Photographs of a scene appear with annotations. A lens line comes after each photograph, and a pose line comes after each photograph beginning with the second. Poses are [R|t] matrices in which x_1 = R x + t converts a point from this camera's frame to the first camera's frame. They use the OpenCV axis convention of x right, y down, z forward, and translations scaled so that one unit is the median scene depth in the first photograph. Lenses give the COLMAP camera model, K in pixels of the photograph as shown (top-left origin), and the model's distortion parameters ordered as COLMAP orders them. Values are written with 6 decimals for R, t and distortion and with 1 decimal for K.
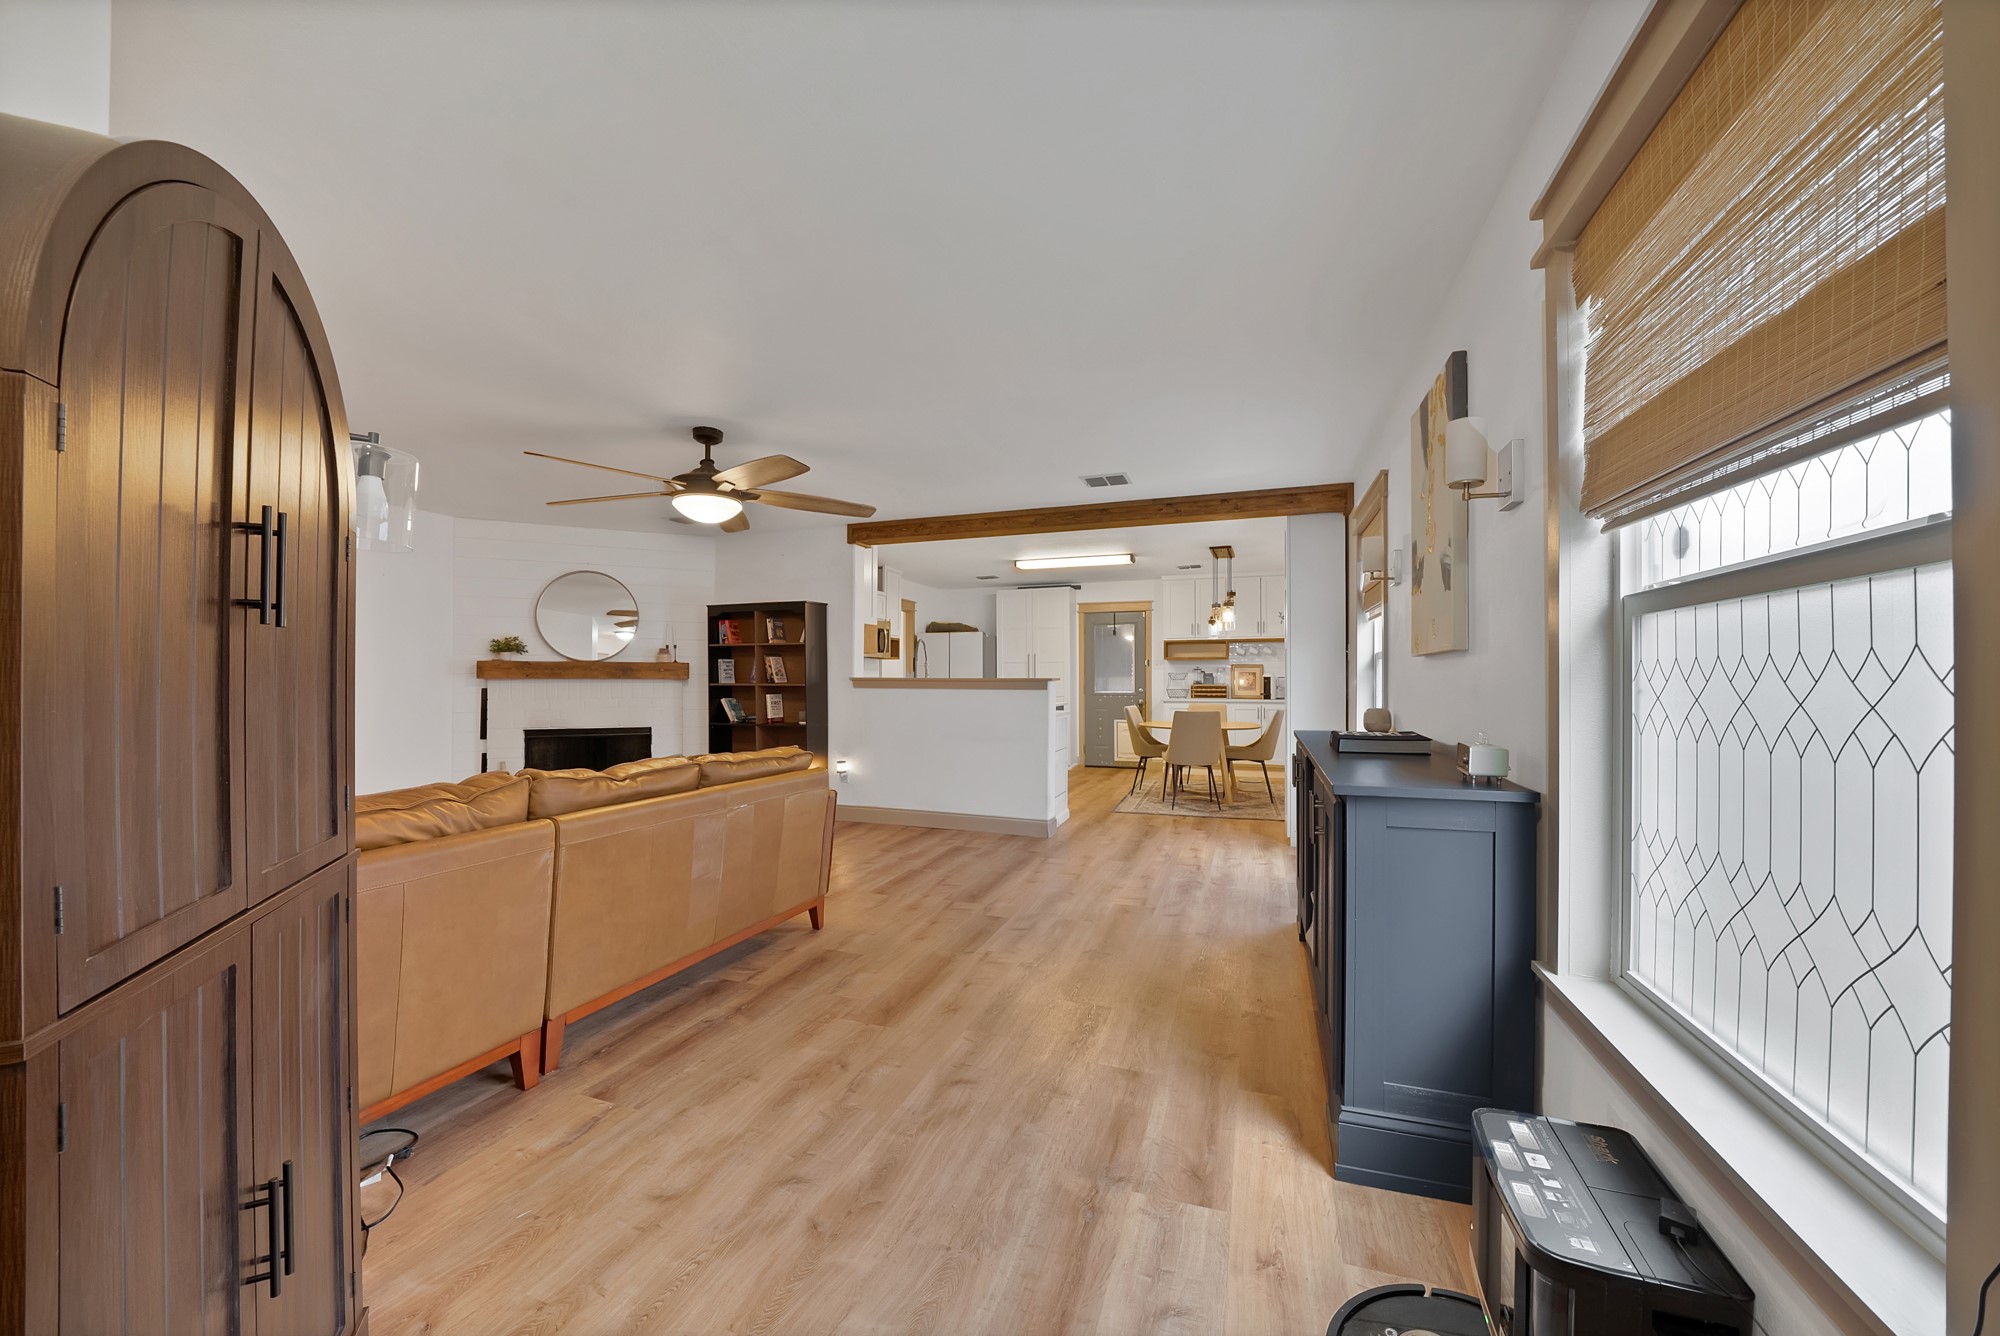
lens RADIAL K [[726.8, 0, 1013.9], [0, 726.8, 674.2], [0, 0, 1]] dist [-0.014888, 0.000318]
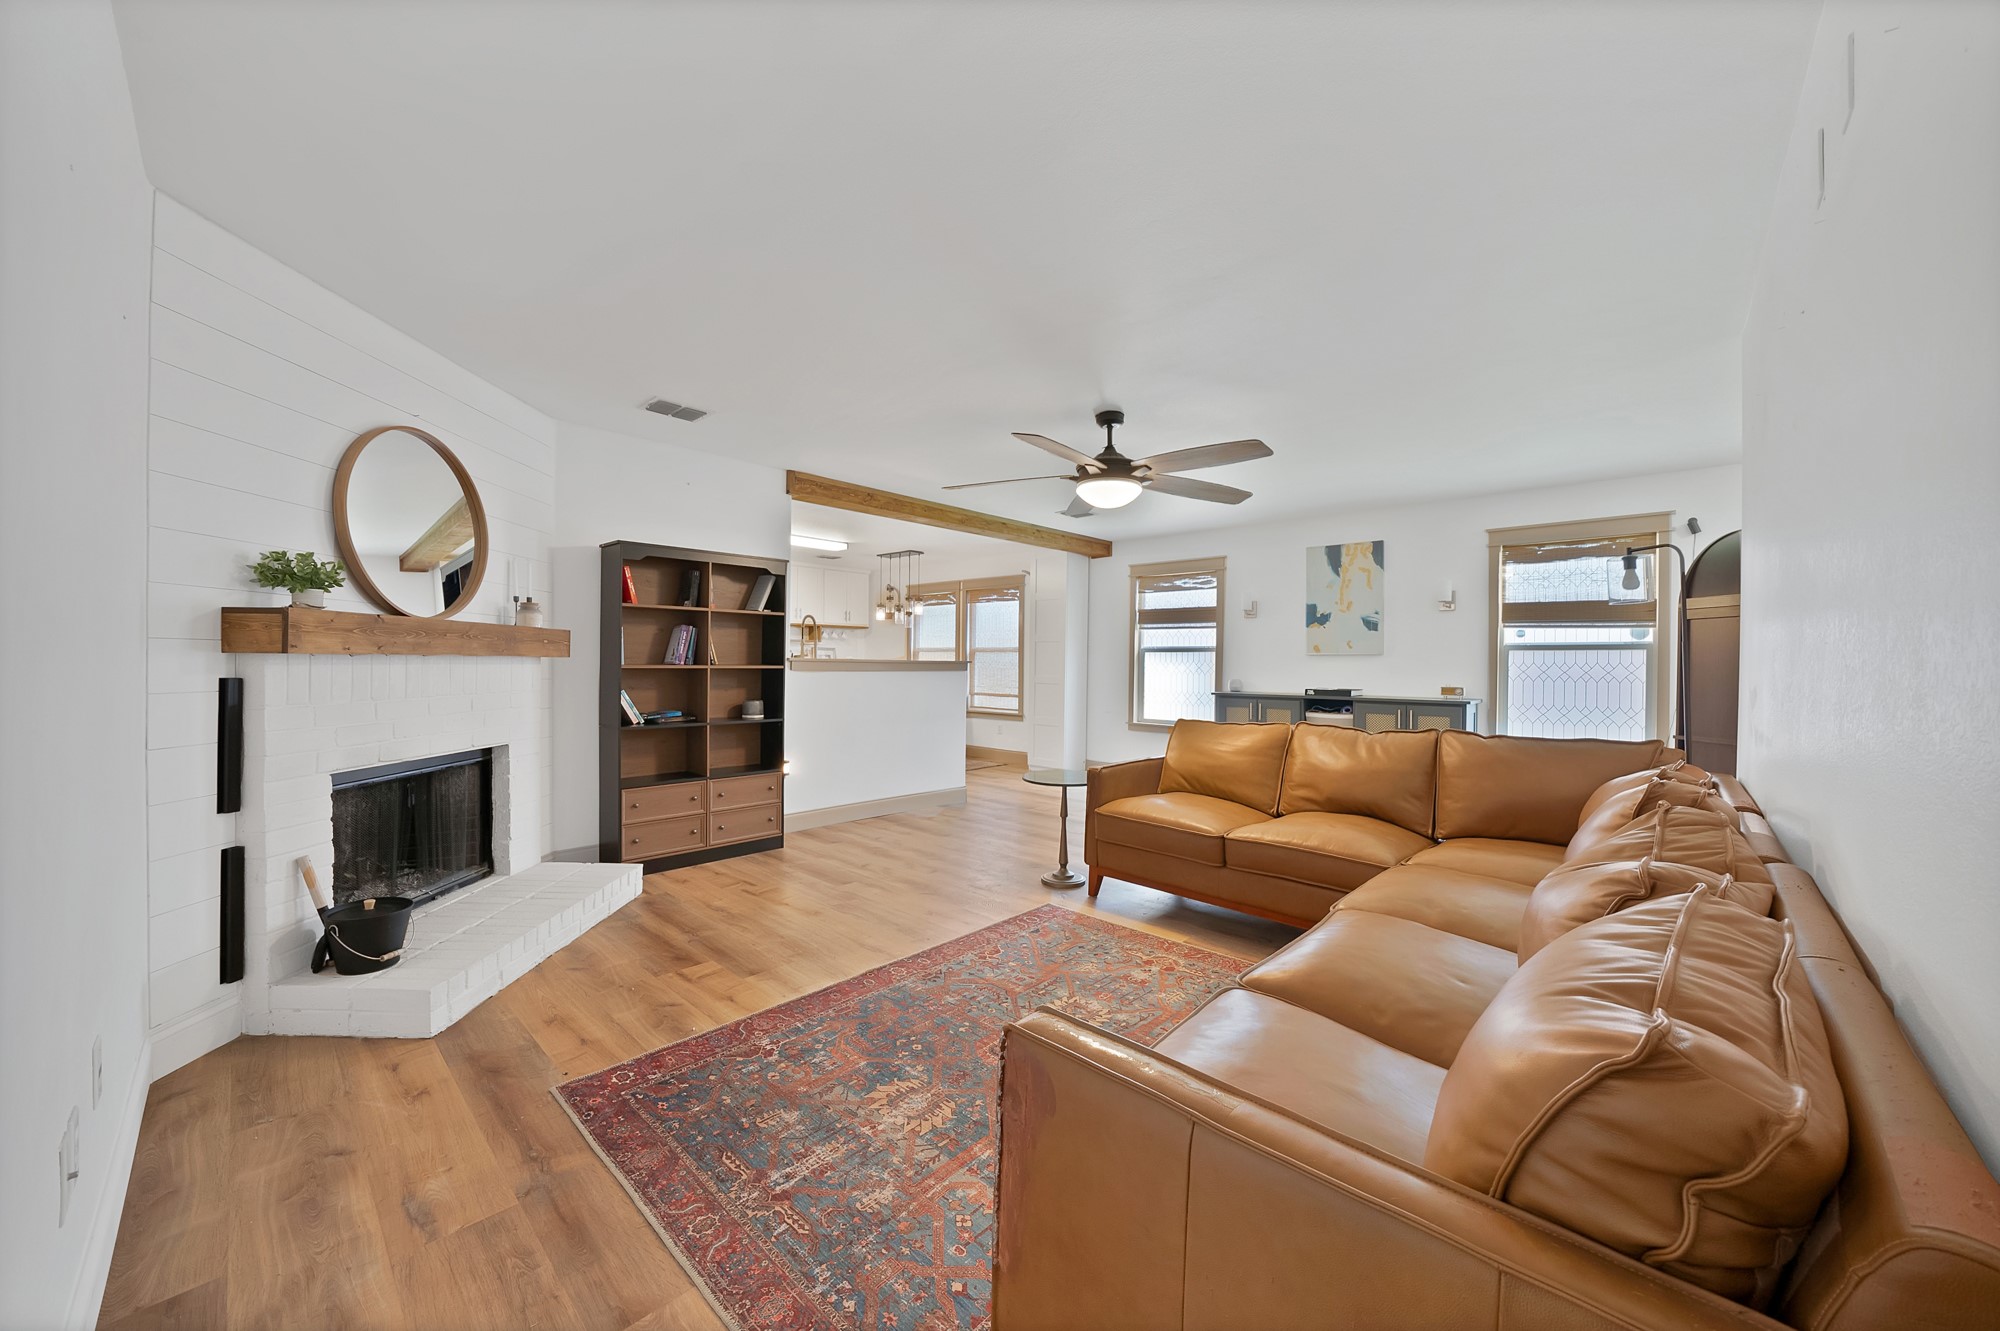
lens RADIAL K [[714.7, 0, 993.6], [0, 714.7, 672.4], [0, 0, 1]] dist [-0.020466, 0.000379]
pose [[0.431773, -0.009953, 0.901927, -0.838954], [-0.013819, 0.999749, 0.017648, 0.003675], [-0.901876, -0.020084, 0.431527, 0.441997]]
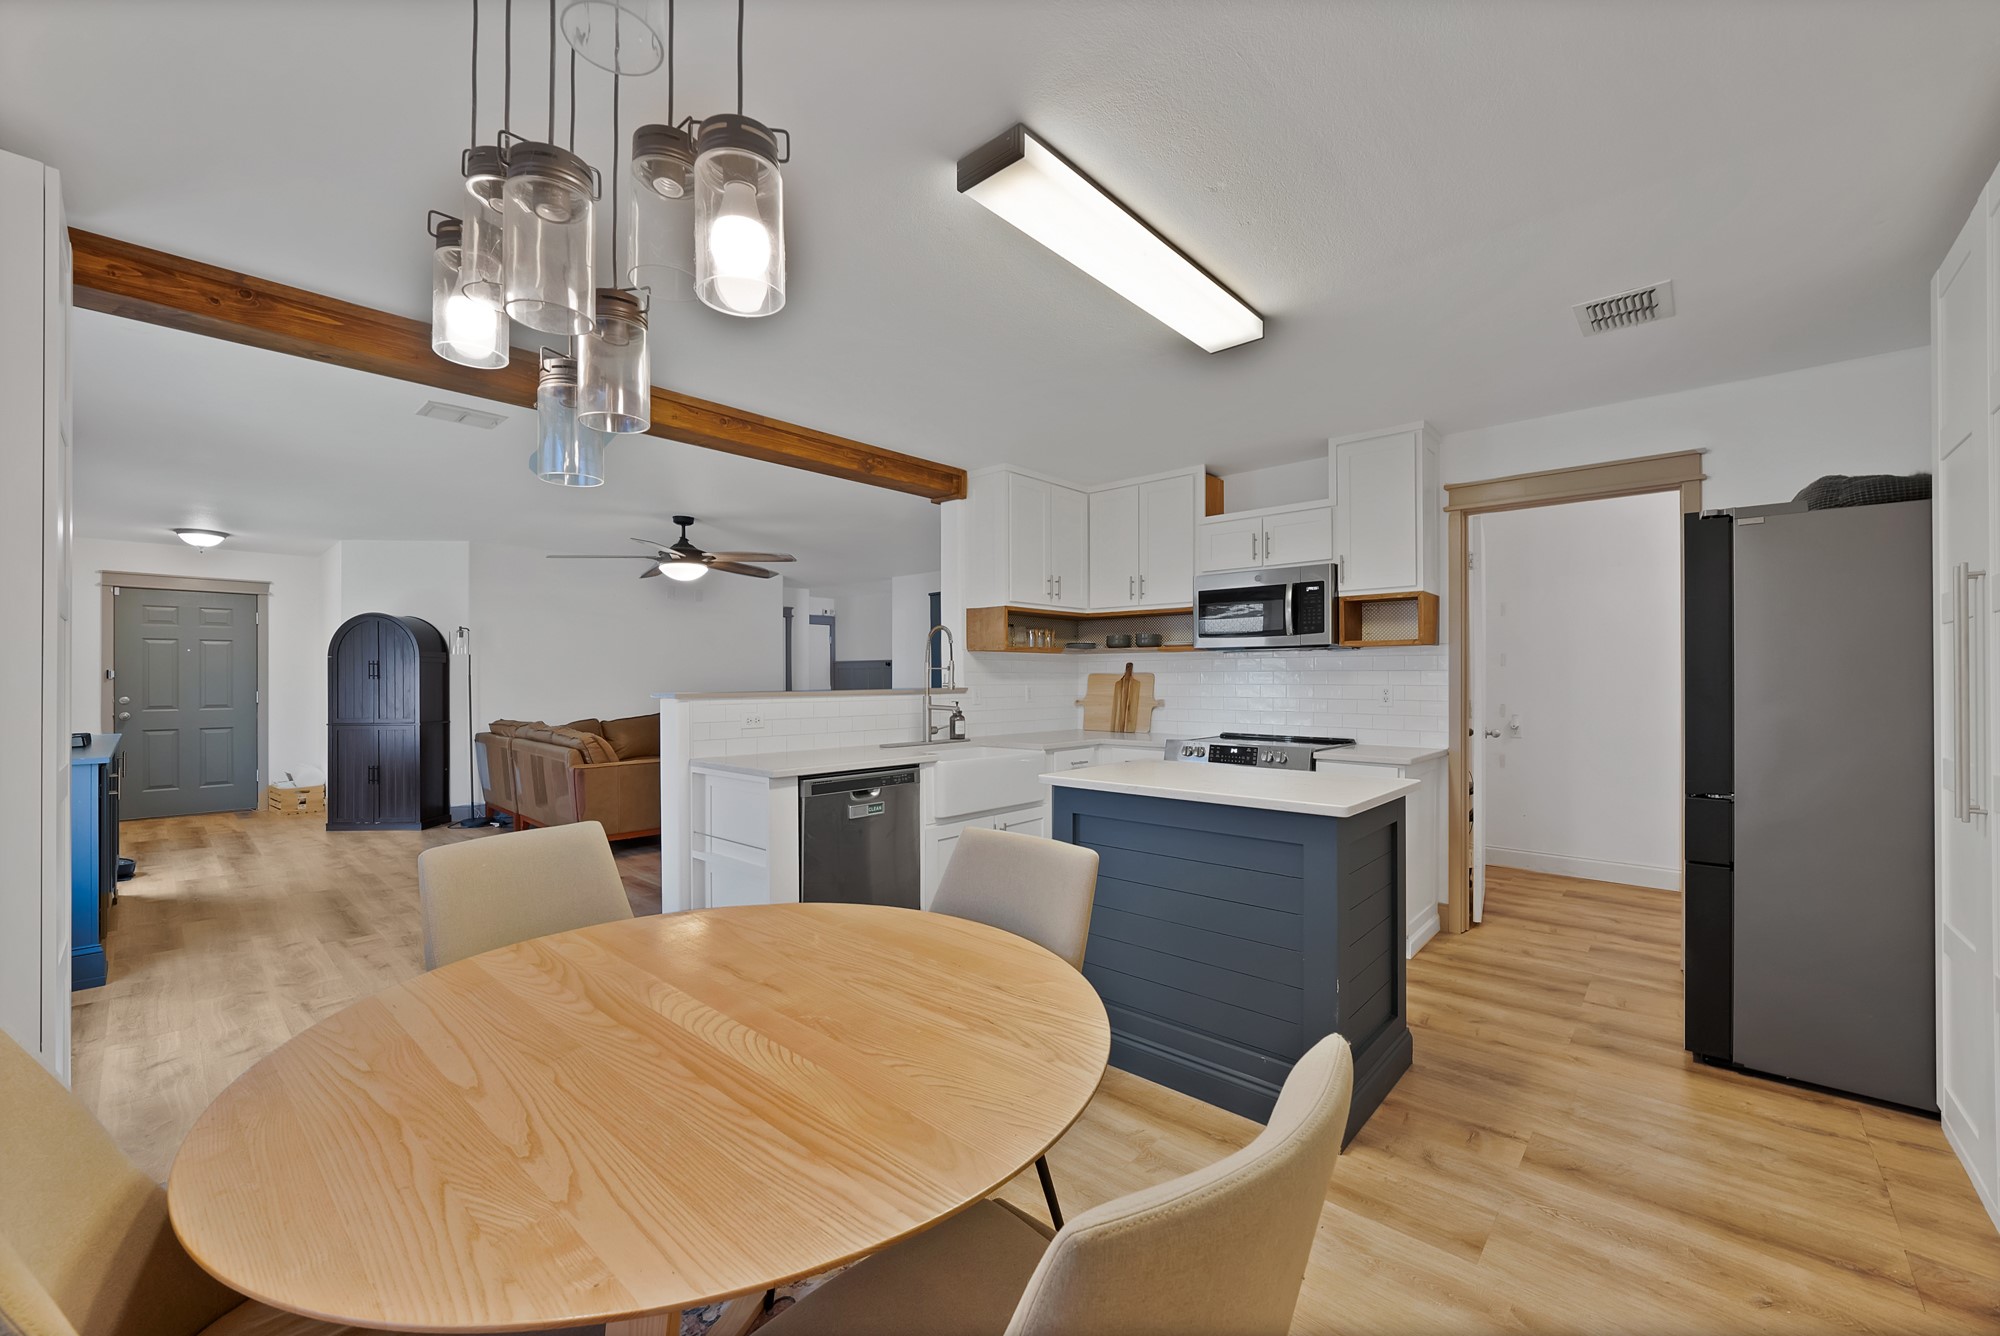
lens RADIAL K [[803.1, 0, 1016.1], [0, 803.1, 675.0], [0, 0, 1]] dist [-0.008962, 0.000261]
pose [[-0.403096, -0.003689, -0.915150, 0.480319], [0.006432, 0.999956, -0.006864, -0.002224], [0.915135, -0.008653, -0.403055, 1.390302]]
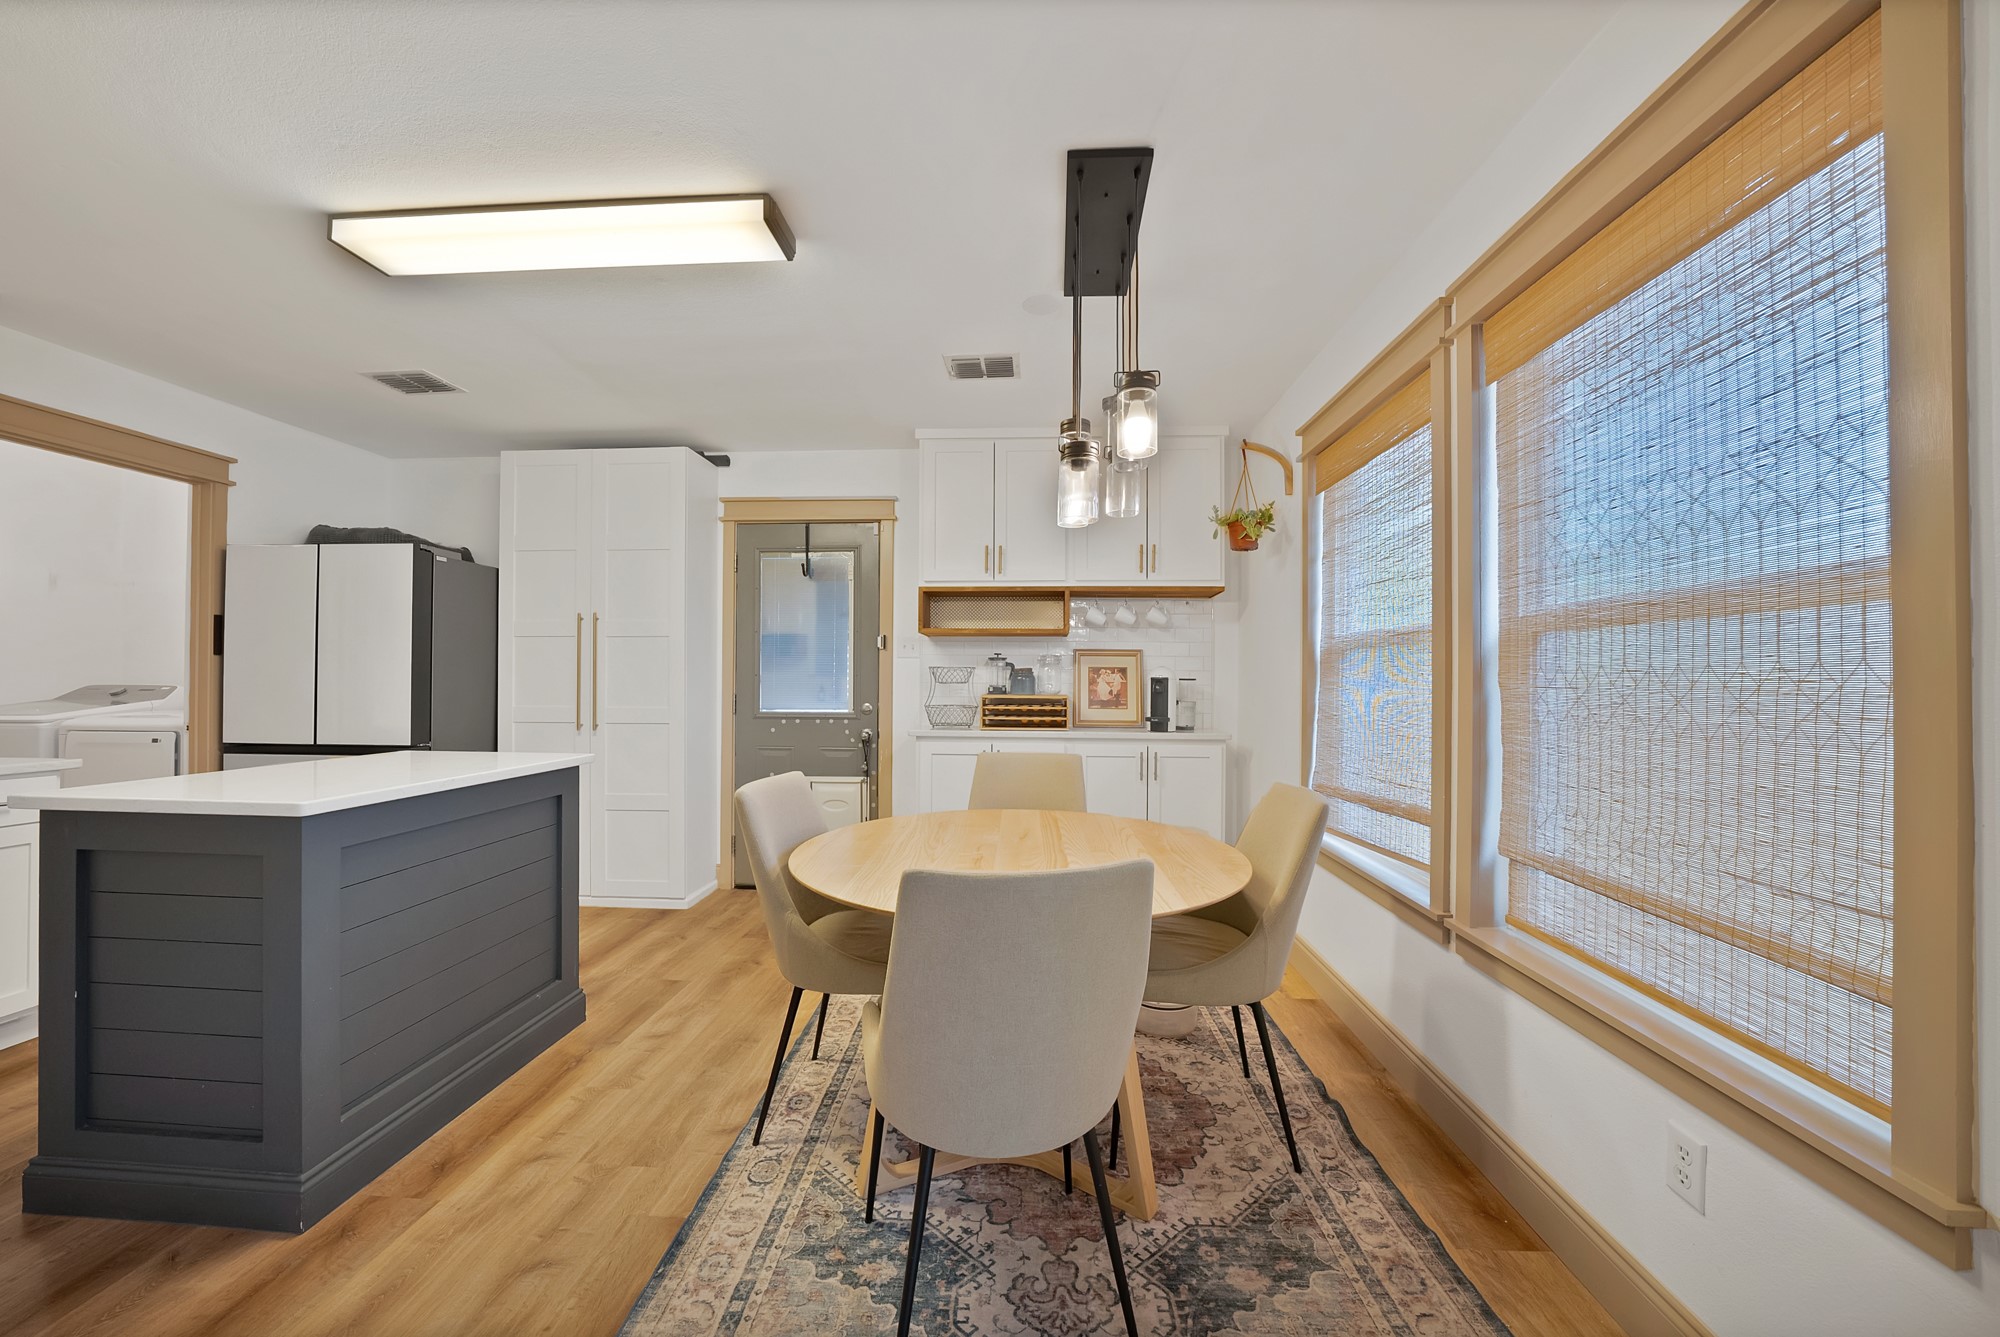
lens RADIAL K [[724.3, 0, 996.0], [0, 724.3, 674.3], [0, 0, 1]] dist [-0.017944, 0.000658]
pose [[0.965397, 0.009916, 0.260596, 0.218542], [-0.009084, 0.999949, -0.004400, 0.006485], [-0.260627, 0.001881, 0.965438, 0.911482]]
